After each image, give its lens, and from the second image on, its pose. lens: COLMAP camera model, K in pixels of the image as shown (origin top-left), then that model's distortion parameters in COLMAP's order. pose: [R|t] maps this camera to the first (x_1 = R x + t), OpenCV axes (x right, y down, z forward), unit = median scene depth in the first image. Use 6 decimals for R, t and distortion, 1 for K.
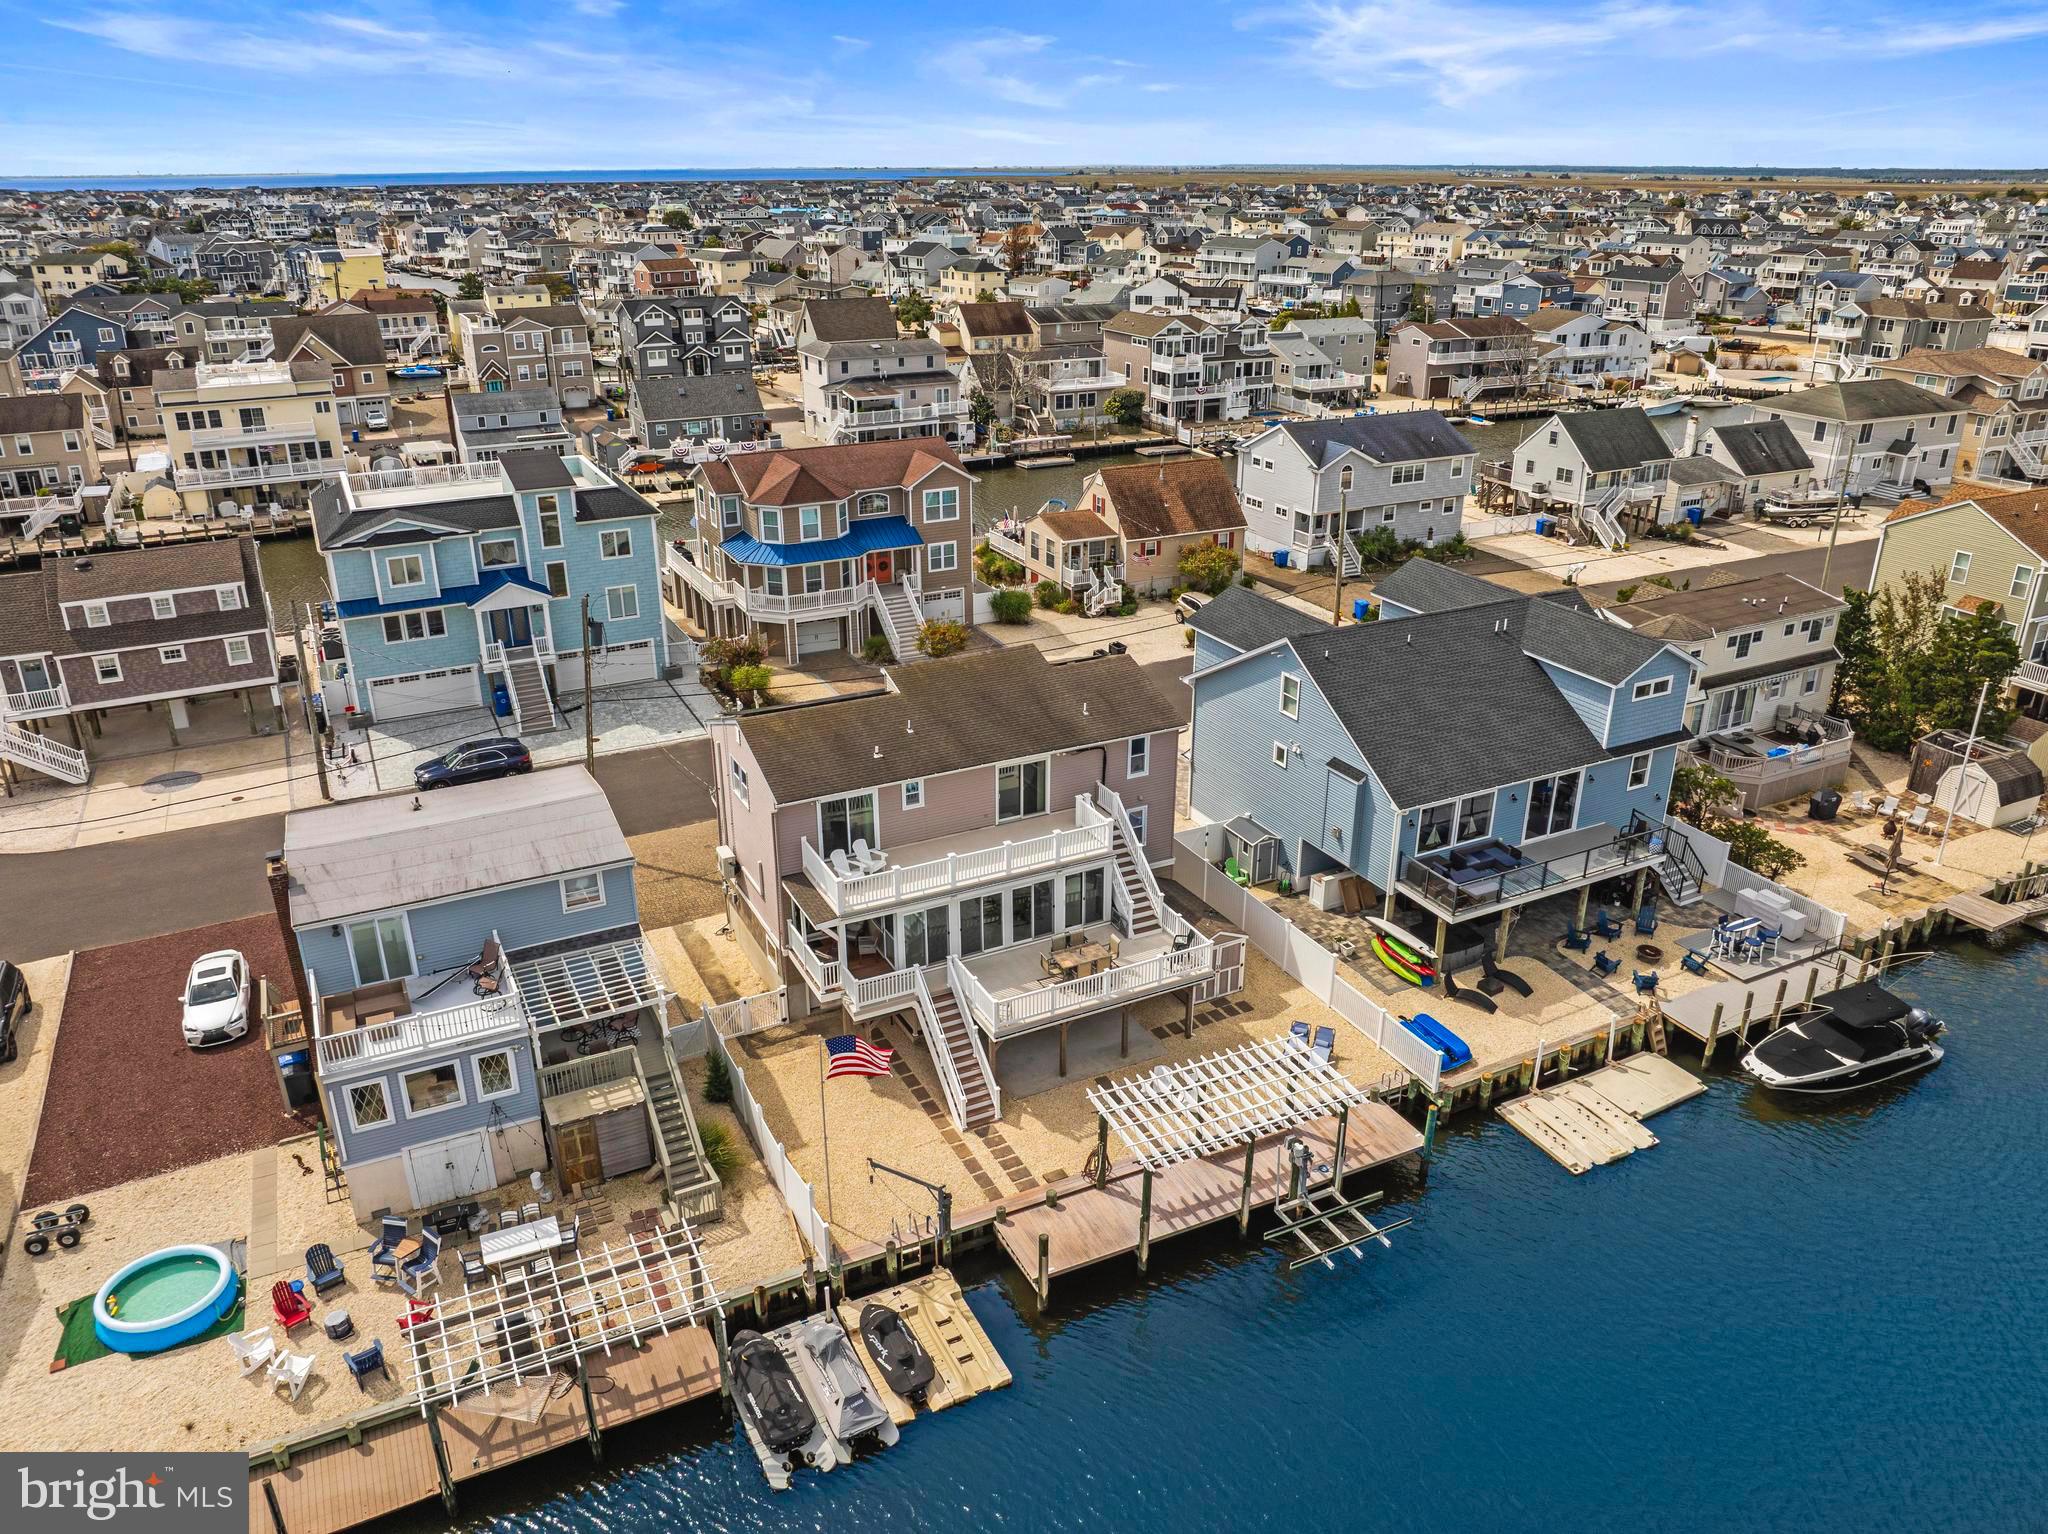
lens RADIAL K [[1444.7, 0, 1024.0], [0, 1444.7, 767.0], [0, 0, 1]] dist [-0.040208, -0.000137]
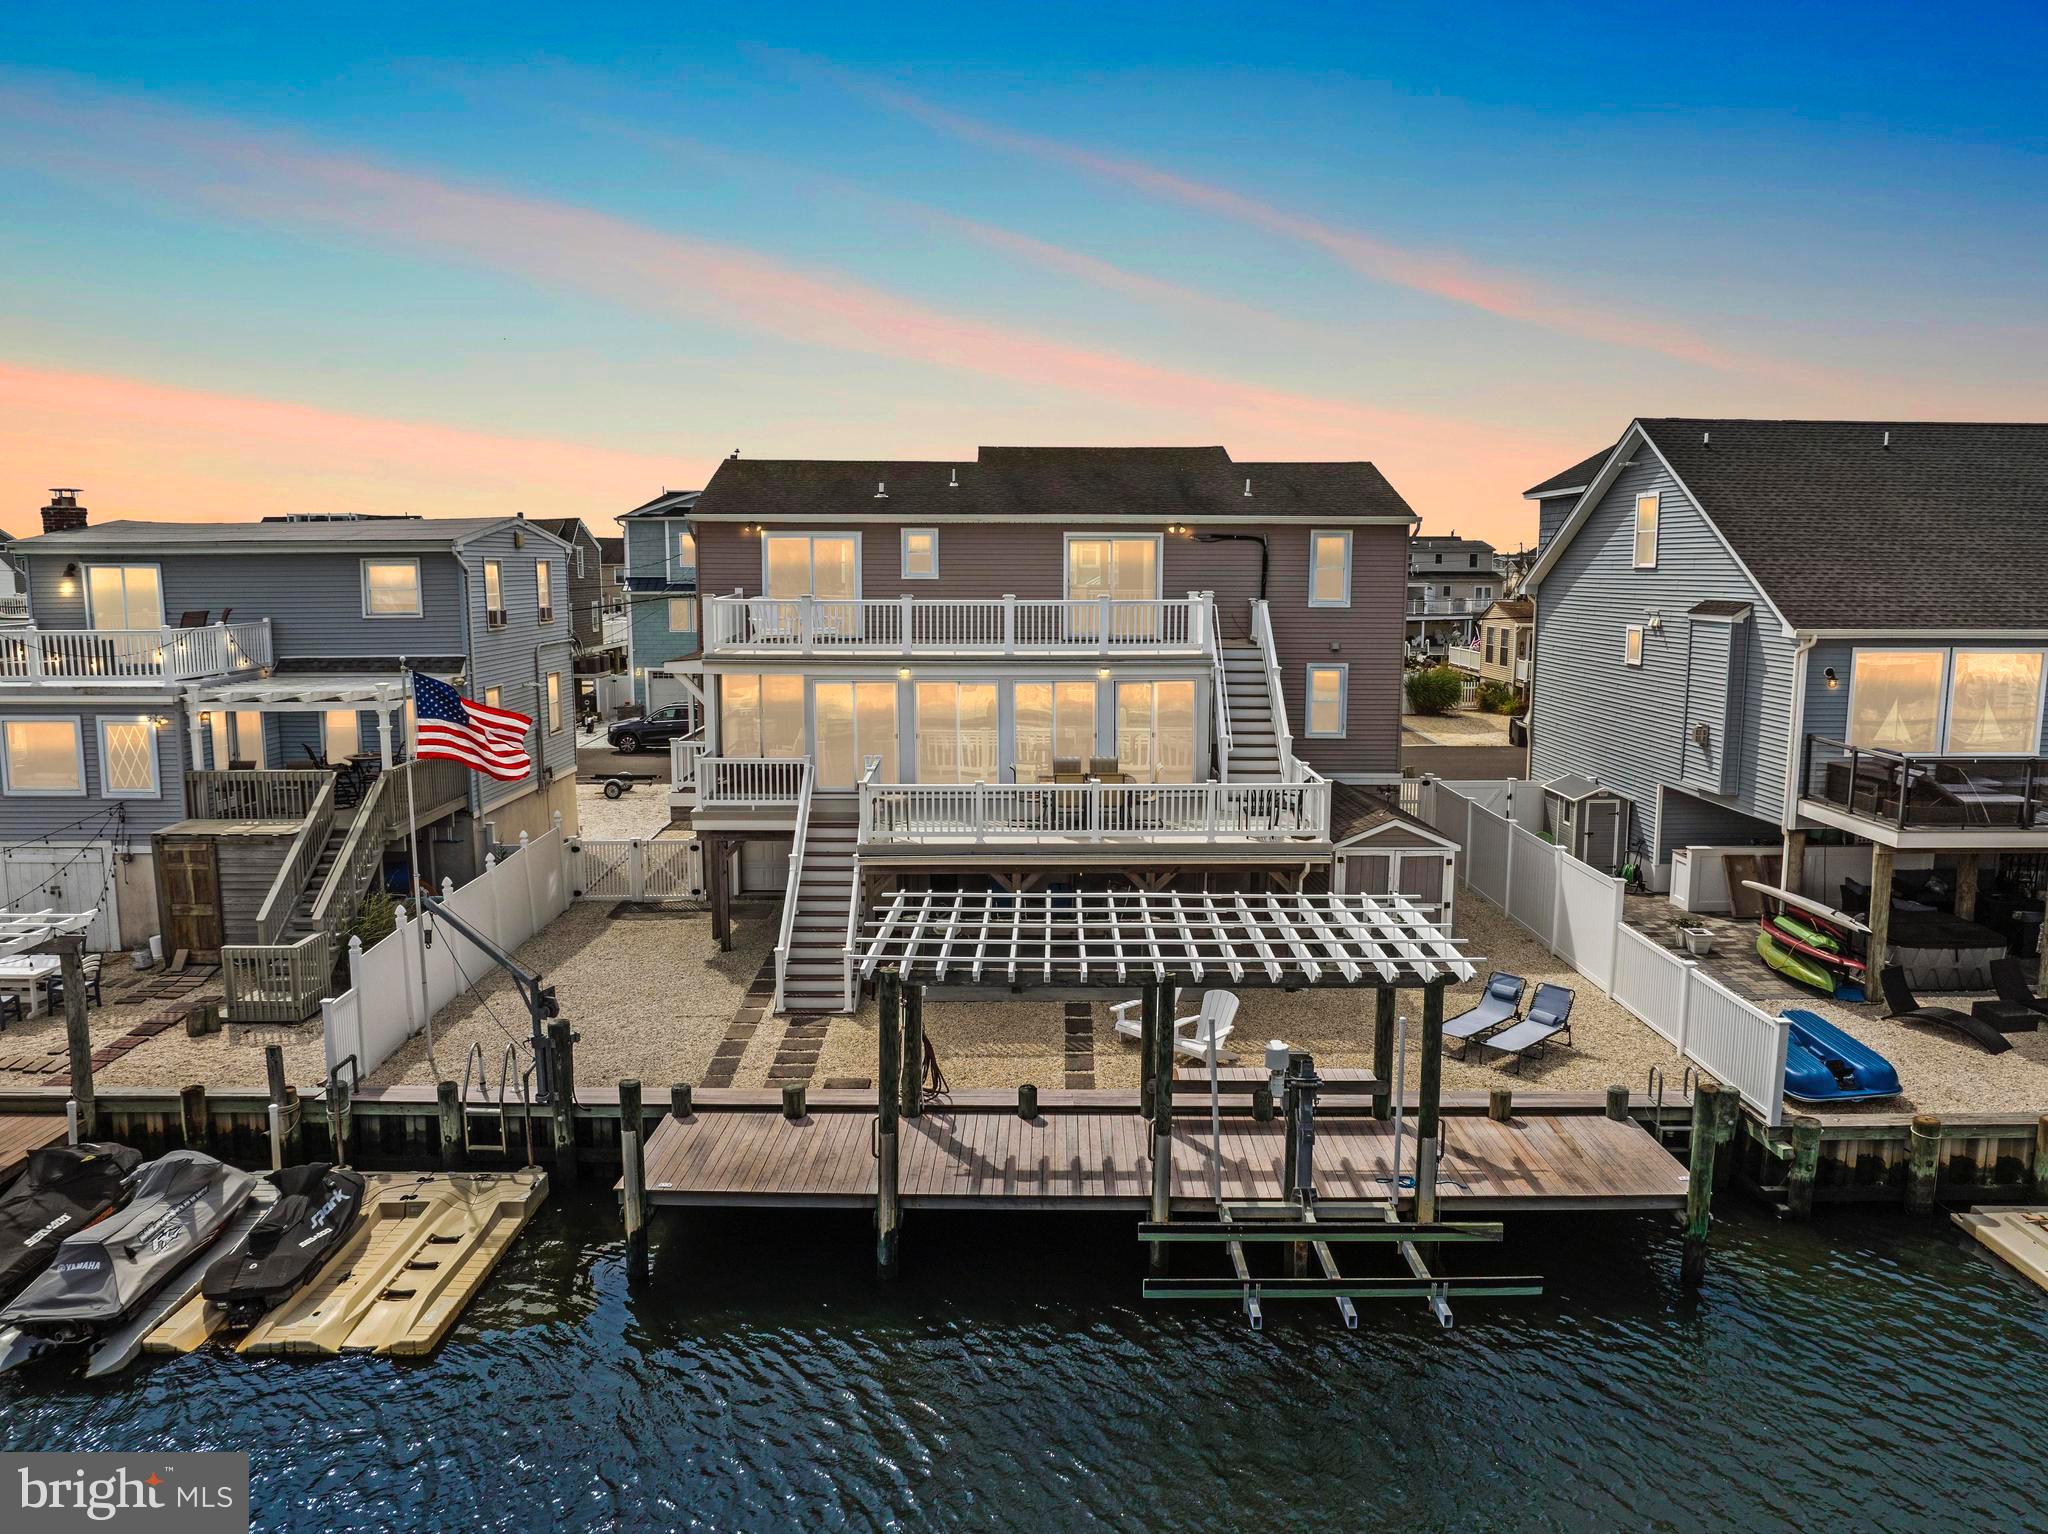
lens RADIAL K [[1444.7, 0, 1024.0], [0, 1444.7, 767.0], [0, 0, 1]] dist [-0.040208, -0.000137]
pose [[0.896442, 0.064320, -0.438468, 0.176152], [-0.175564, 0.960002, -0.218112, 0.169372], [0.406901, 0.272504, 0.871879, 0.343808]]
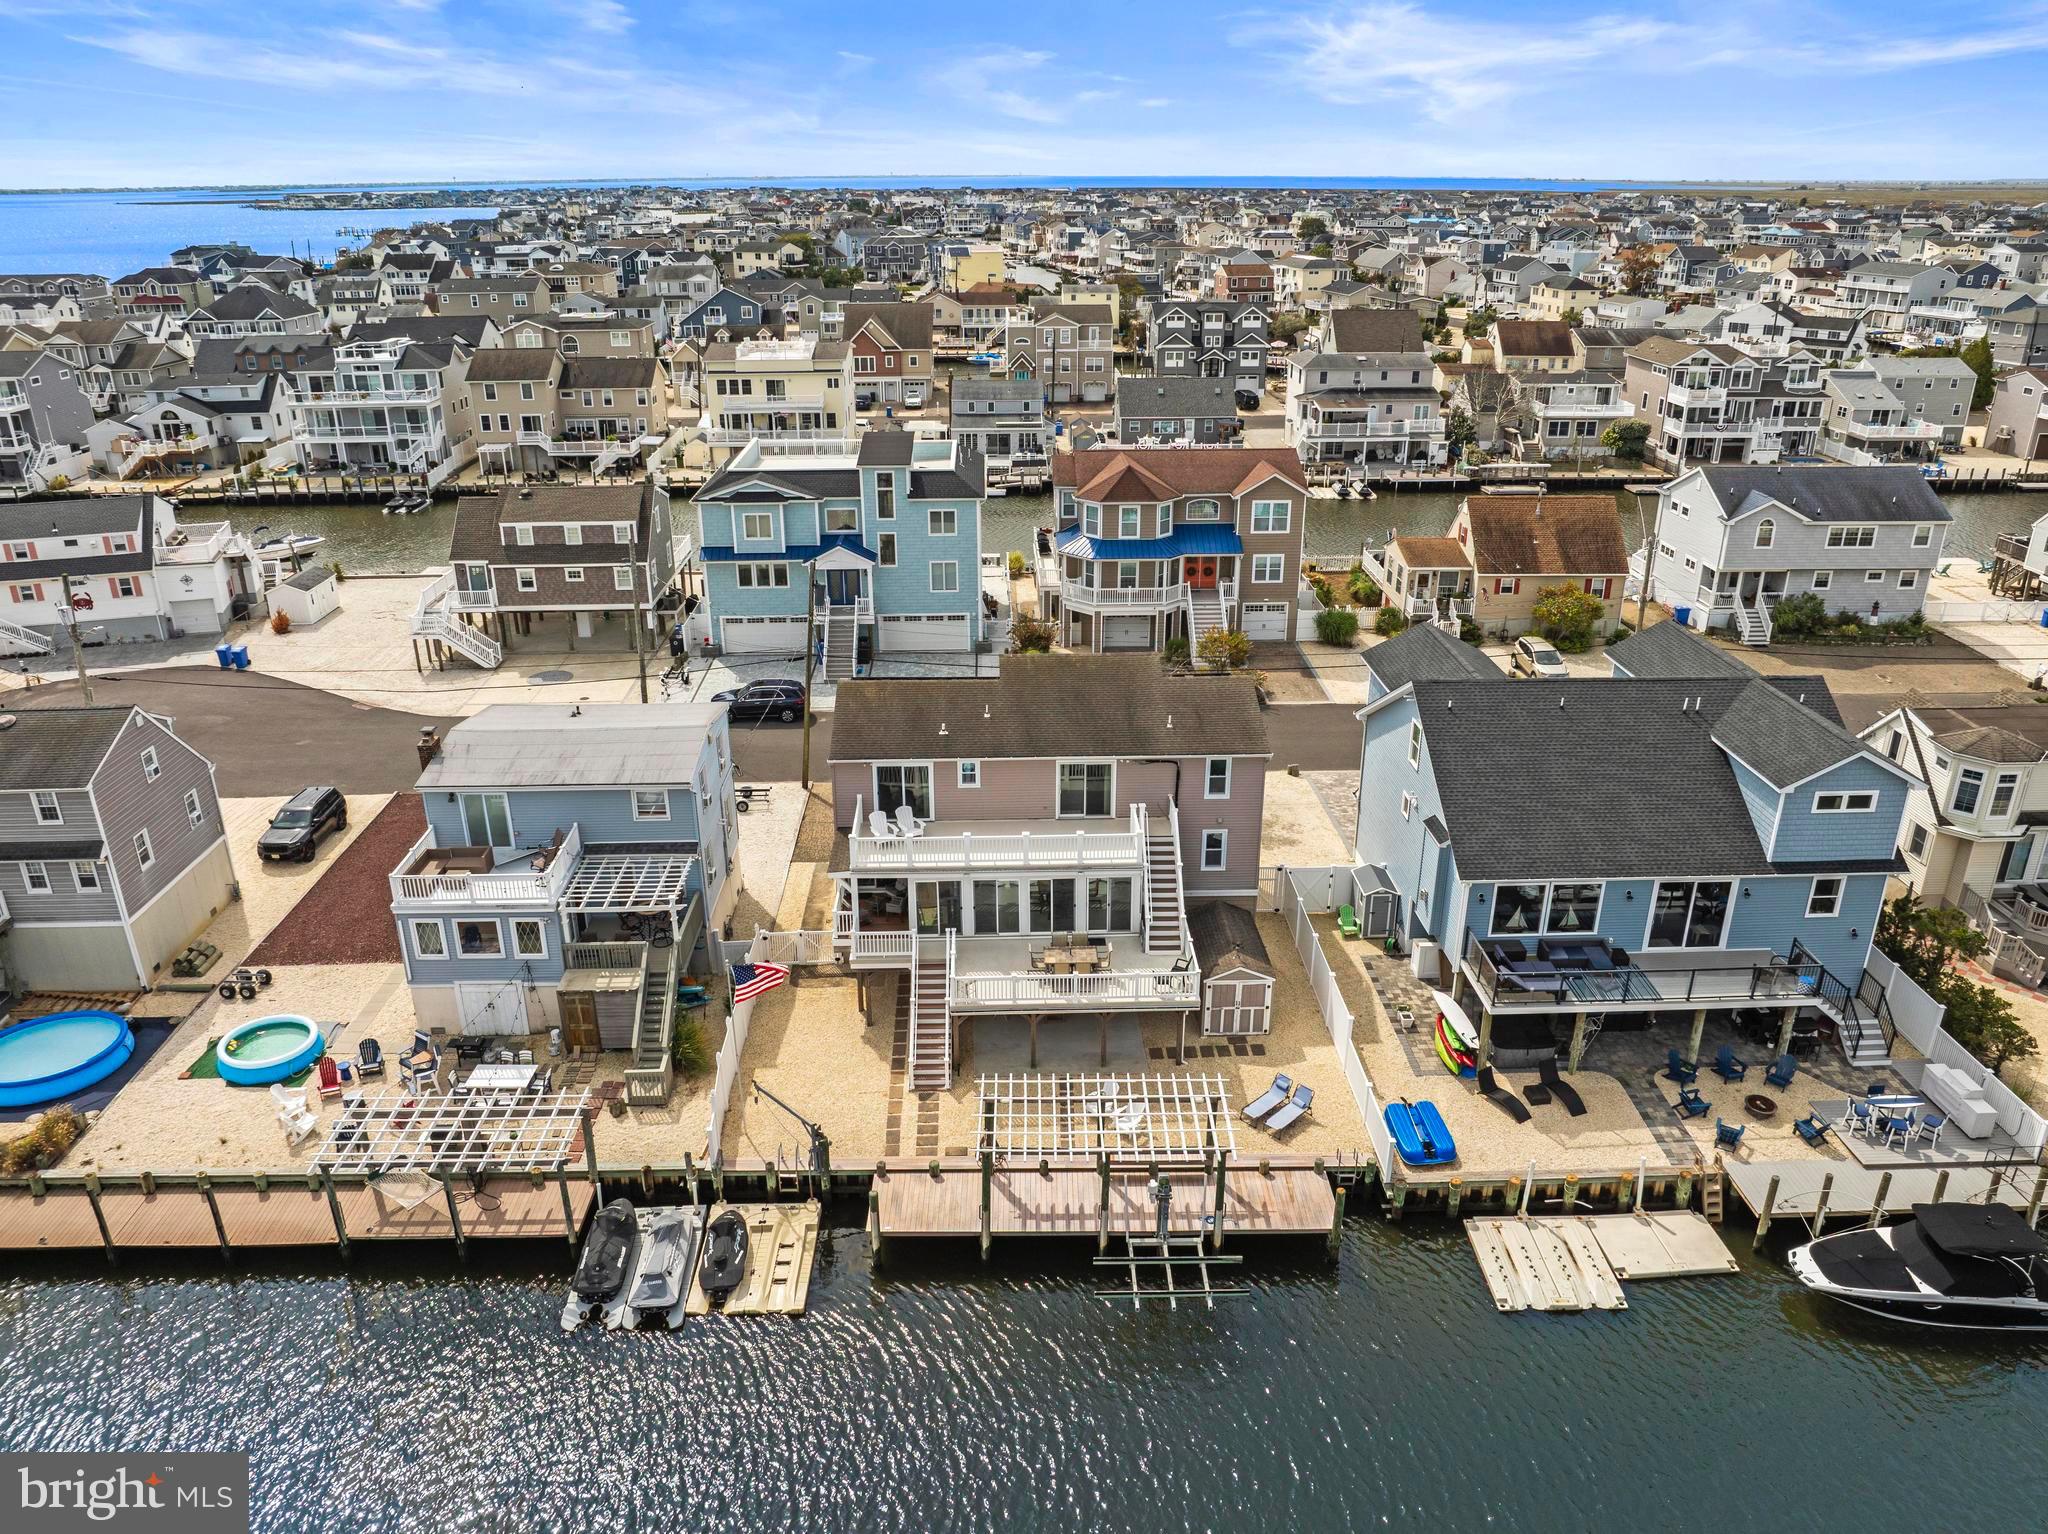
lens RADIAL K [[1444.7, 0, 1024.0], [0, 1444.7, 767.0], [0, 0, 1]] dist [-0.040208, -0.000137]
pose [[0.904028, 0.161401, -0.395832, 0.263889], [-0.163258, 0.986150, 0.029244, -0.016421], [0.395070, 0.038186, 0.917857, 0.035804]]
